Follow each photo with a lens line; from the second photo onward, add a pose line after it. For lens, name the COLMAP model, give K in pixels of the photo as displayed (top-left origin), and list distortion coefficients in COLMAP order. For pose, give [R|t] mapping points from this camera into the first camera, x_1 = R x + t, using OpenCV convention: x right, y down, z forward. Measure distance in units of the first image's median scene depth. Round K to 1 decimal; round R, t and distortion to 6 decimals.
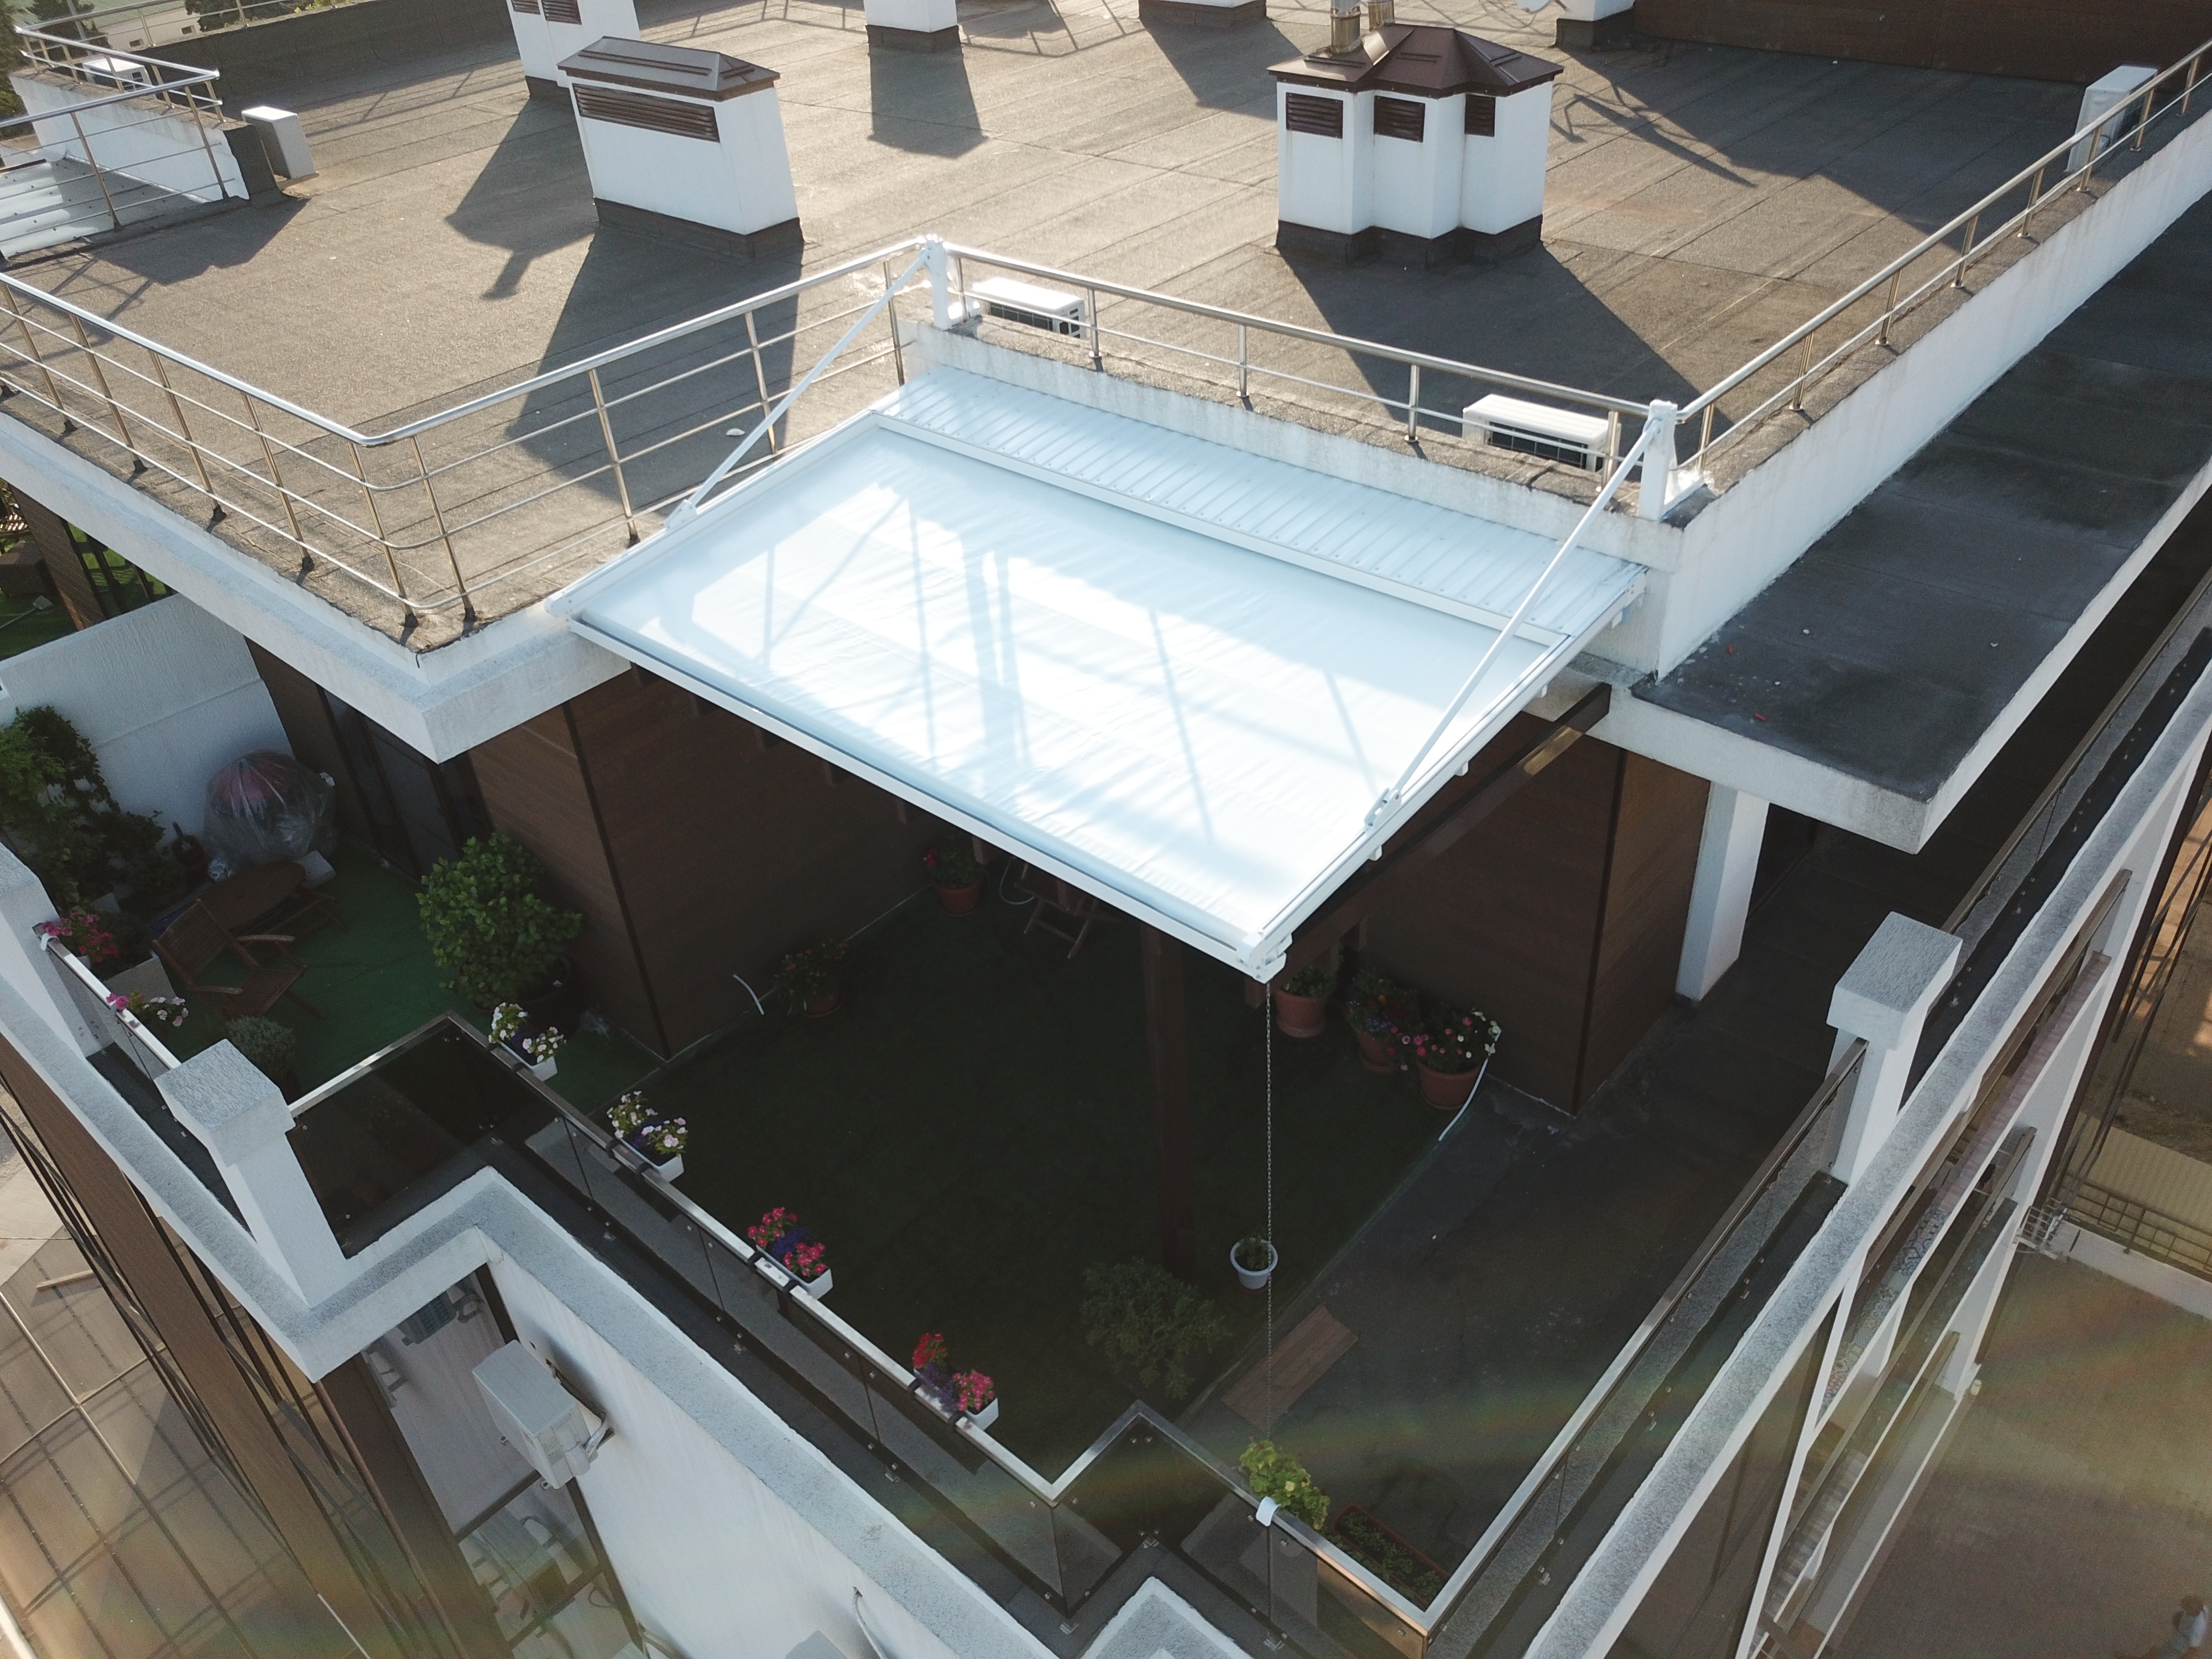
lens RADIAL K [[1668.3, 0, 1106.0], [0, 1668.3, 829.5], [0, 0, 1]] dist [0.037465, -0.034188]
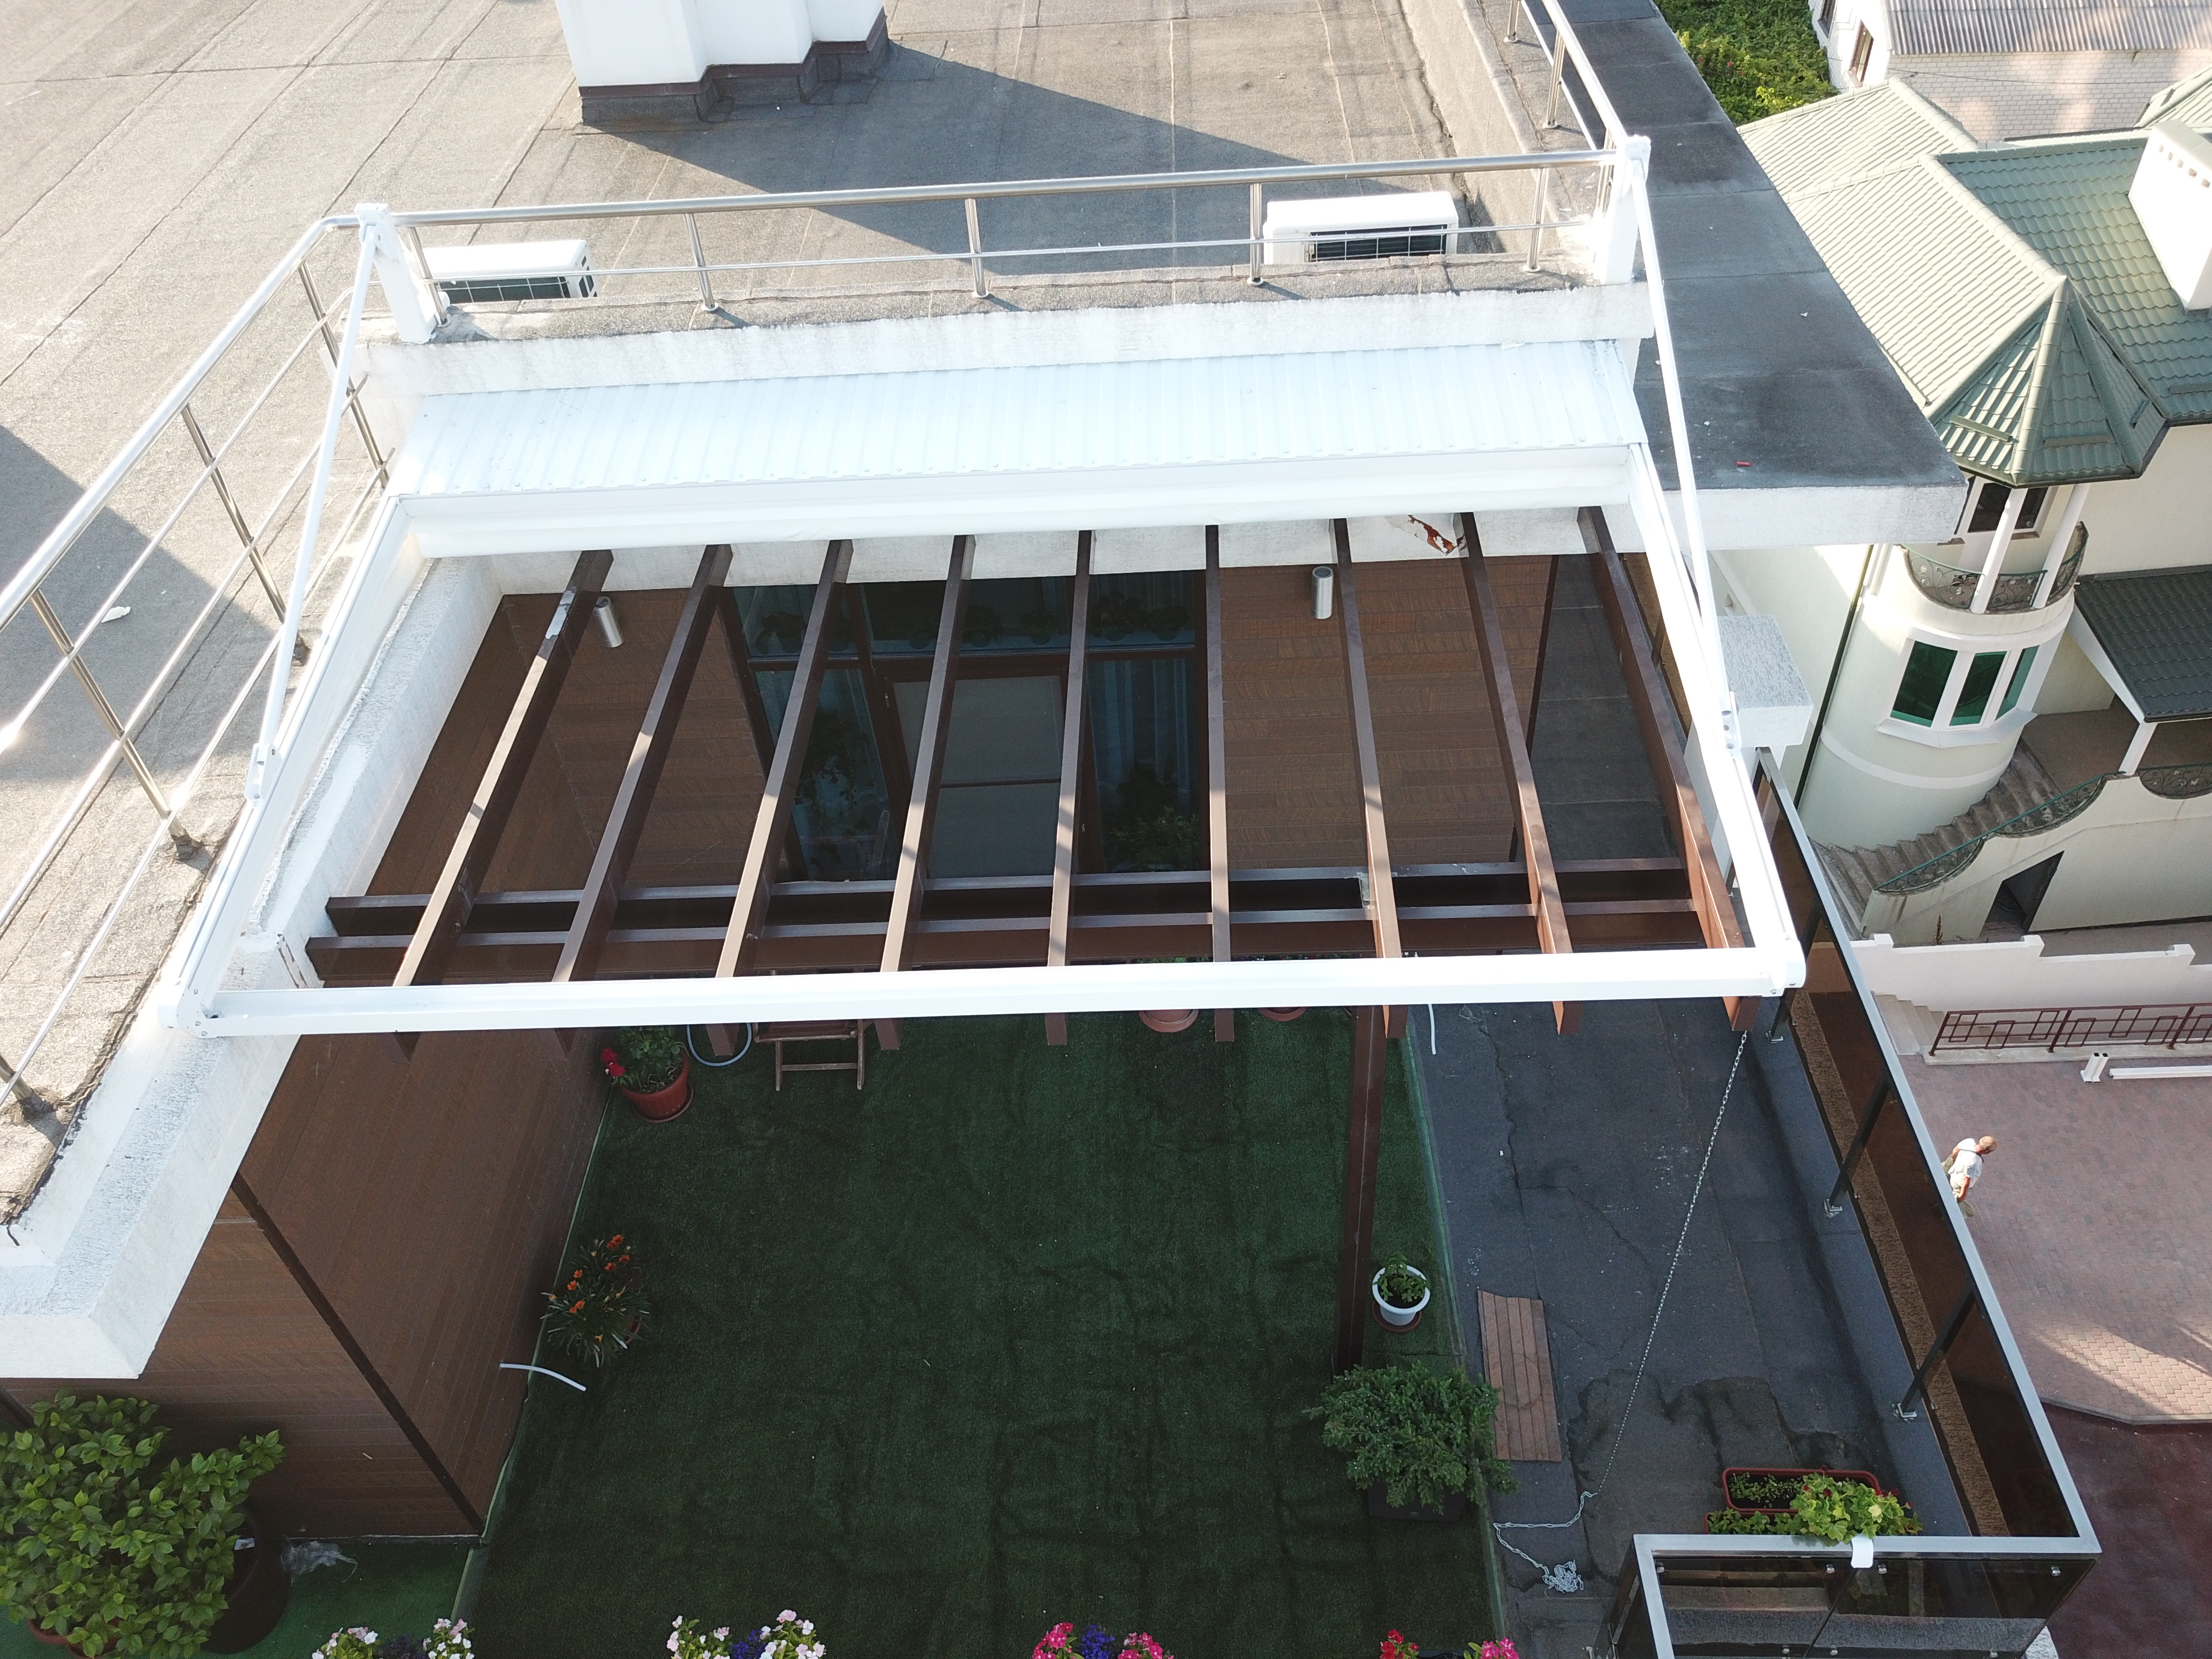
lens RADIAL K [[1698.1, 0, 1102.5], [0, 1698.1, 834.1], [0, 0, 1]] dist [0.005412, -0.000718]
pose [[0.760200, -0.439671, 0.478316, -0.293686], [0.396944, 0.897151, 0.193795, -0.151009], [-0.514327, 0.042542, 0.856538, 0.308654]]
